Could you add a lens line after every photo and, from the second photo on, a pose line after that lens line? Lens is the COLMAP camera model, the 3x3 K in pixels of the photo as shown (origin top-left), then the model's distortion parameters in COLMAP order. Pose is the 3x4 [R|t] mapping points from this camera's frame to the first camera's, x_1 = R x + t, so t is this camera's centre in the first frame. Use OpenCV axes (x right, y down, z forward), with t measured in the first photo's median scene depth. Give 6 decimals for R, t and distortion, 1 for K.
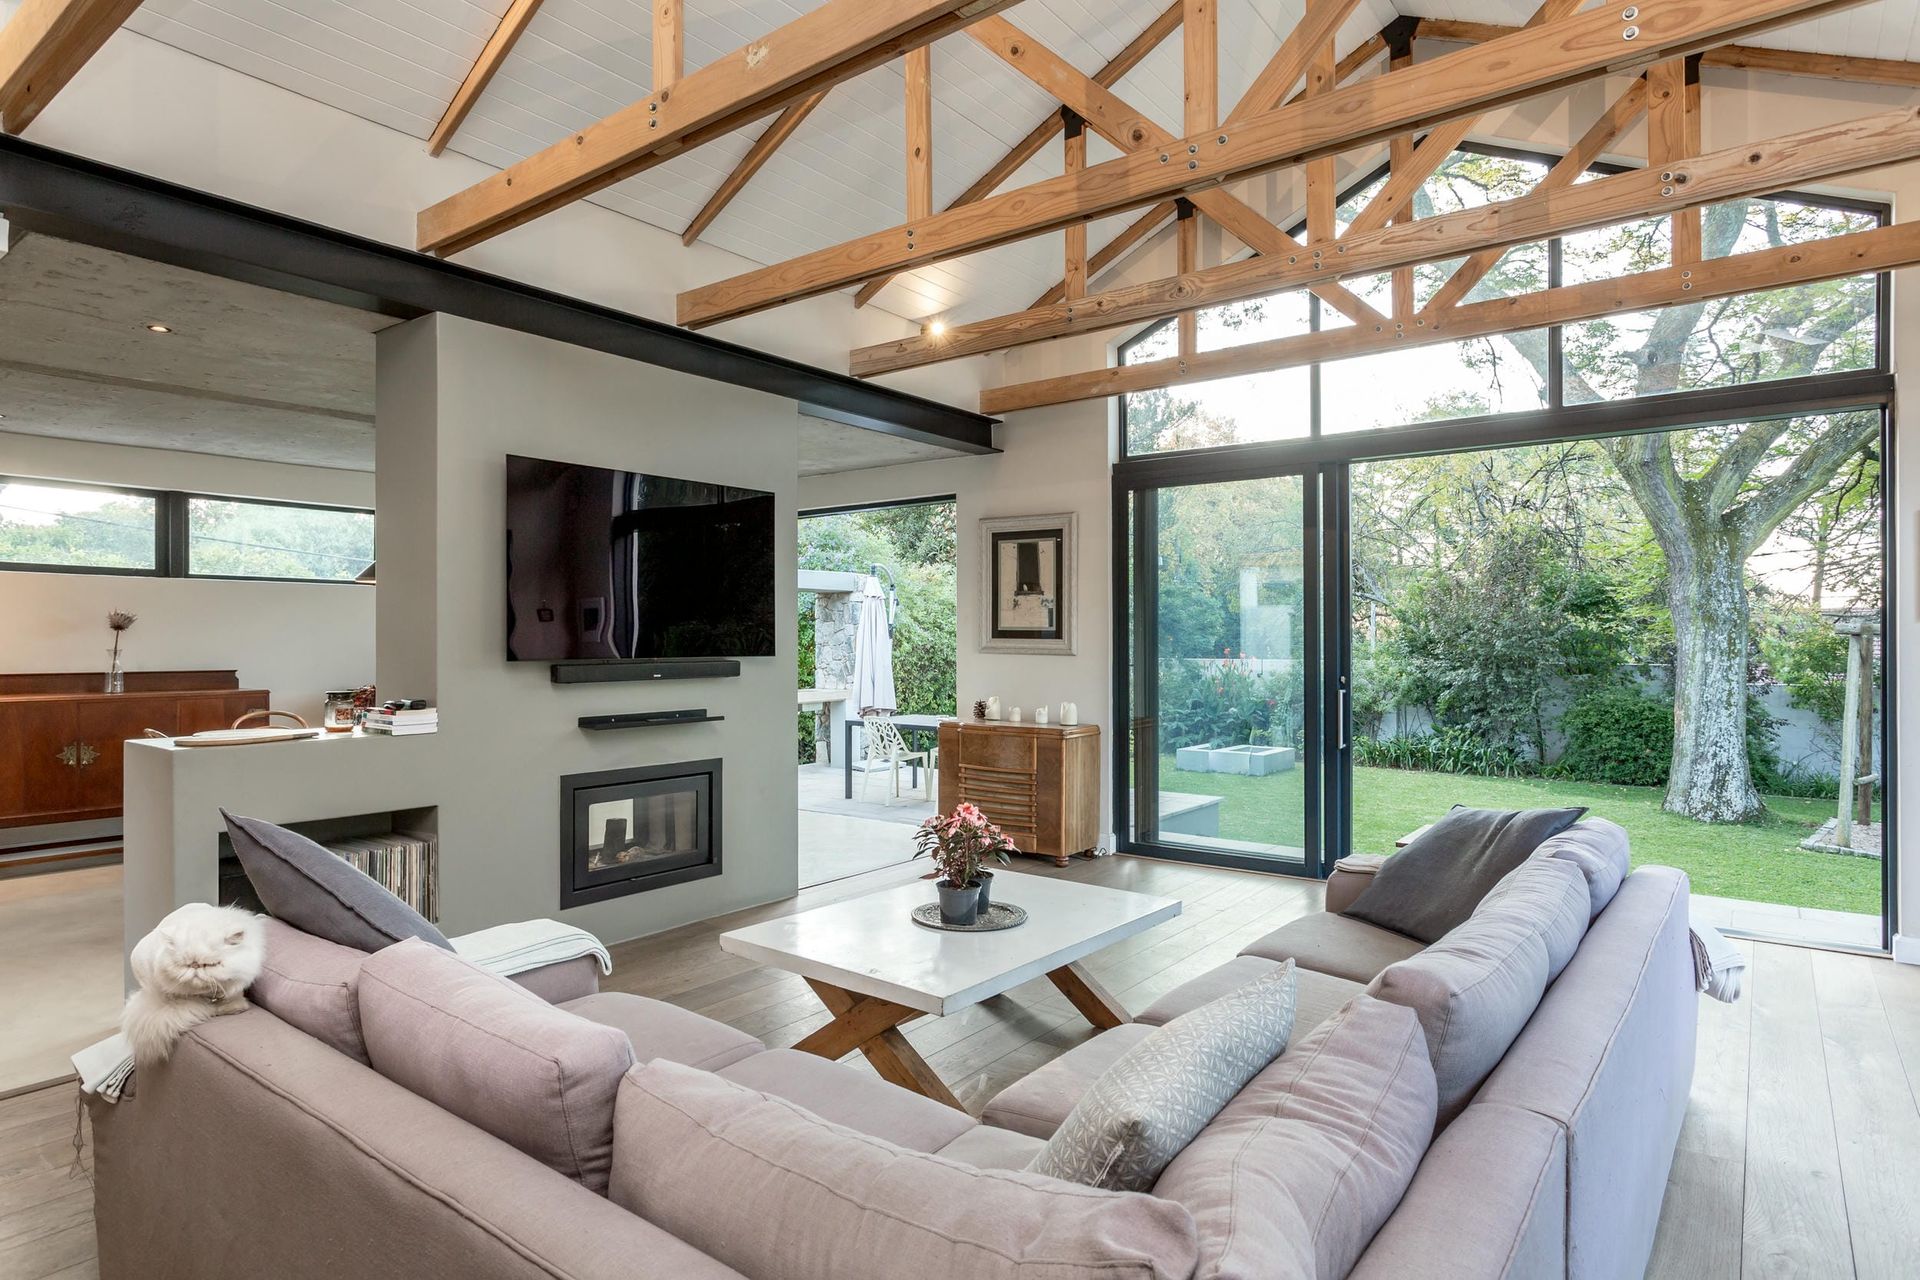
lens RADIAL K [[1048.0, 0, 962.5], [0, 1048.0, 632.5], [0, 0, 1]] dist [-0.010649, 0.002226]
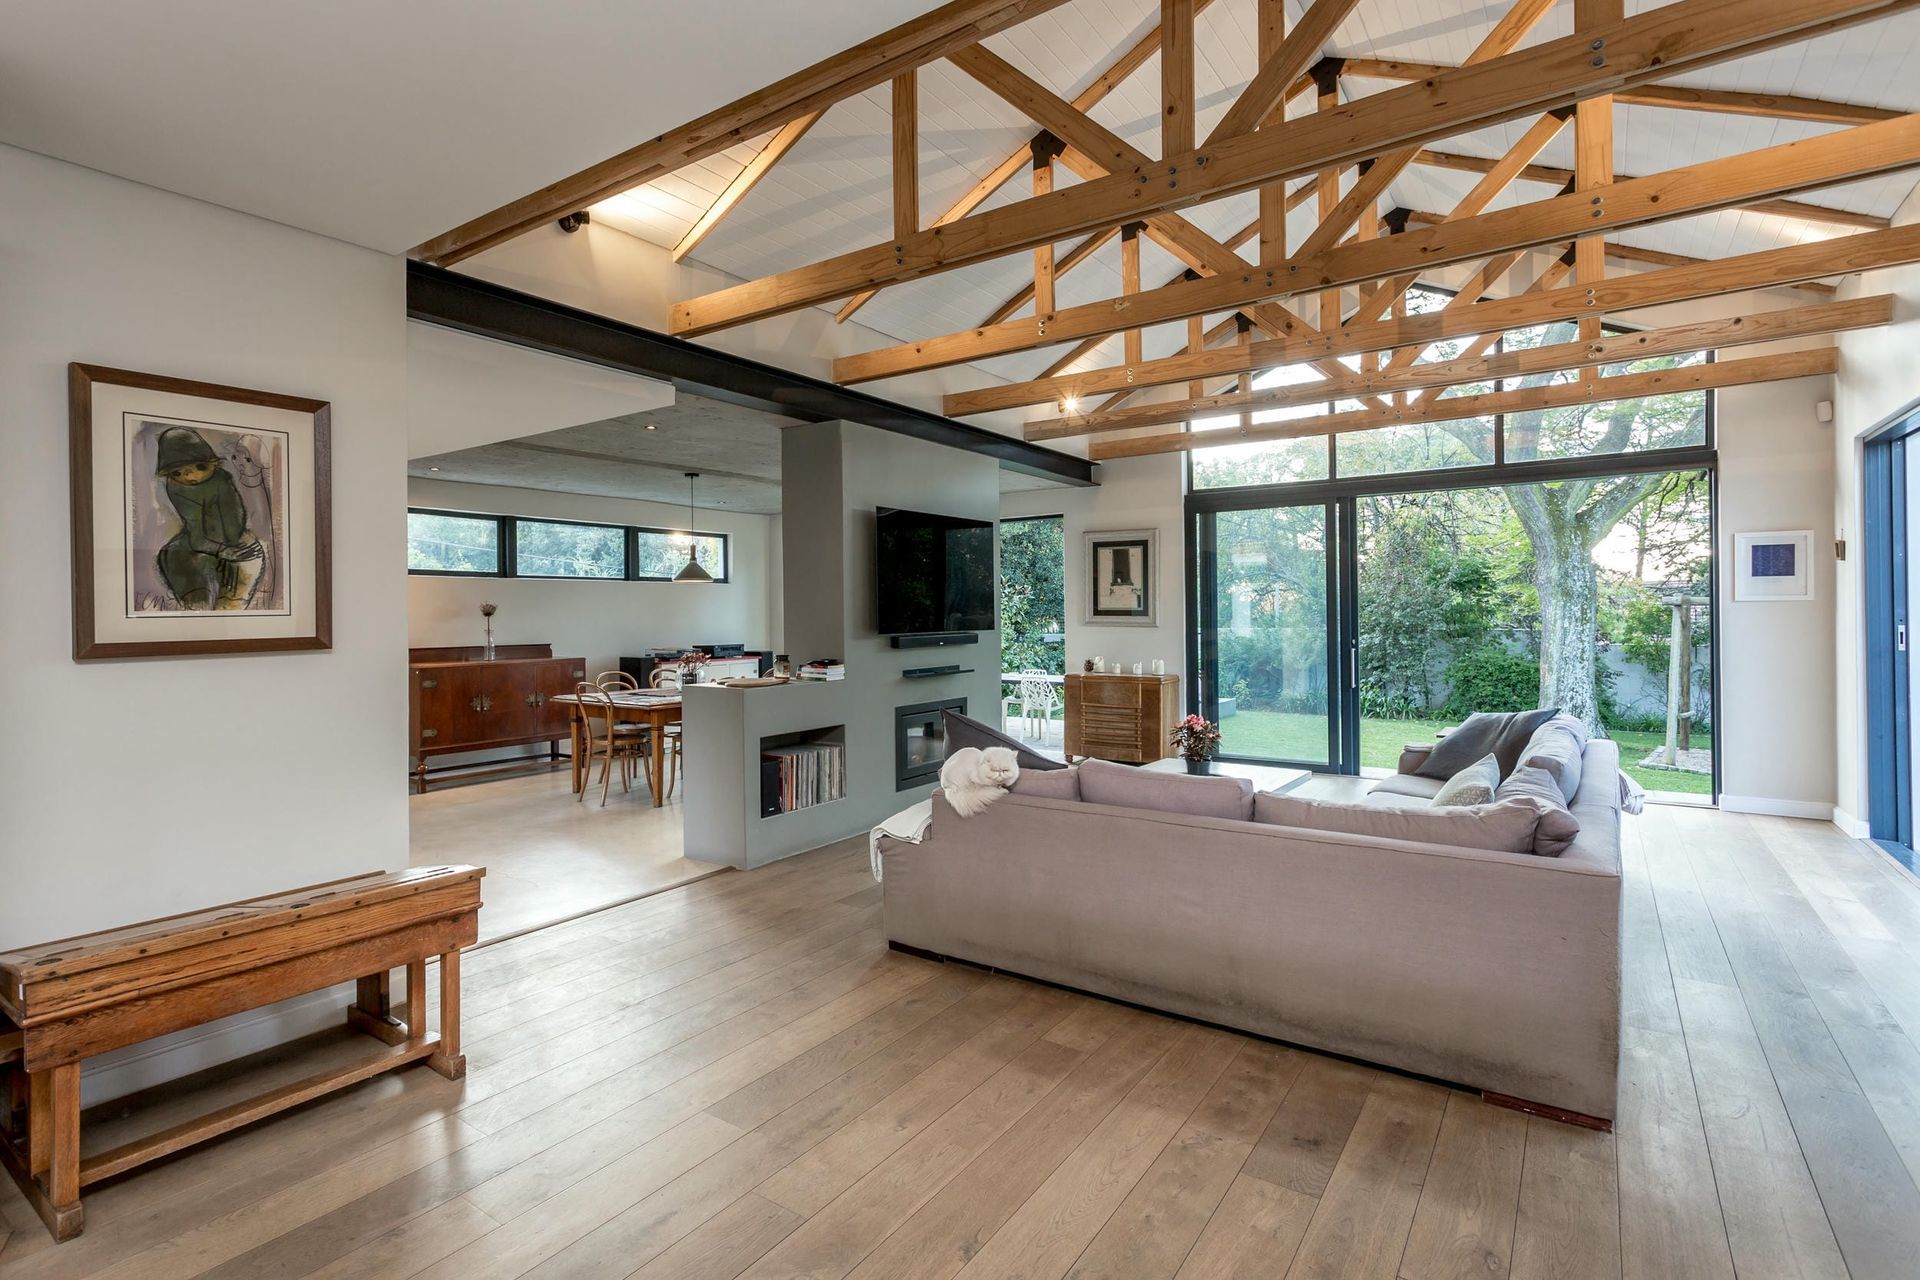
lens RADIAL K [[914.5, 0, 927.5], [0, 914.5, 609.0], [0, 0, 1]] dist [-0.001241, -0.000396]
pose [[0.999527, -0.009345, 0.029310, -0.235243], [0.009285, 0.999955, 0.002177, -0.008715], [-0.029329, -0.001904, 0.999568, -0.240912]]
